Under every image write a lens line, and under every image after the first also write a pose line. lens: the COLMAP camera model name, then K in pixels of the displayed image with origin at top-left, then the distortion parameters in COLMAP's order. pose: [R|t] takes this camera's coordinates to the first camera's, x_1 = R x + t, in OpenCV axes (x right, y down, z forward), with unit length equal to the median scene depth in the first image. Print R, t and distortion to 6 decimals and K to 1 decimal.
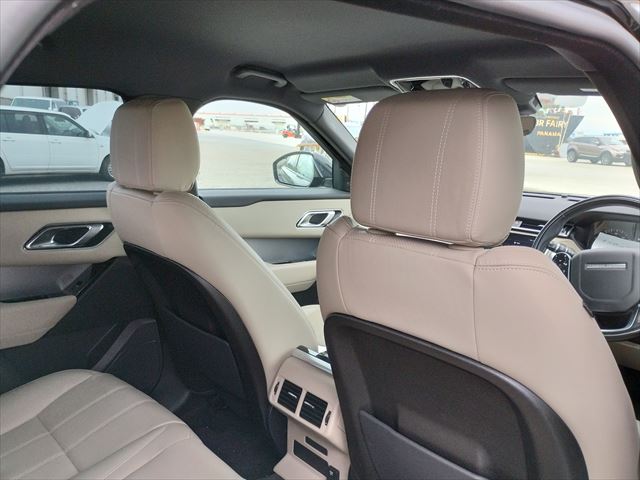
lens RADIAL K [[532.9, 0, 319.0], [0, 532.9, 234.7], [0, 0, 1]] dist [0.035358, -0.044800]
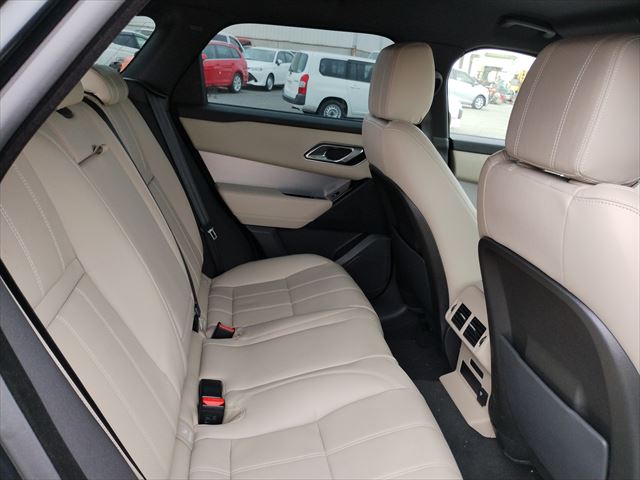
lens RADIAL K [[532.9, 0, 322.1], [0, 532.9, 242.7], [0, 0, 1]] dist [0.035358, -0.044800]
pose [[0.824761, 0.228699, -0.517172, 0.232472], [-0.185975, 0.973393, 0.133861, 0.049755], [0.534025, -0.014222, 0.845349, -0.097183]]
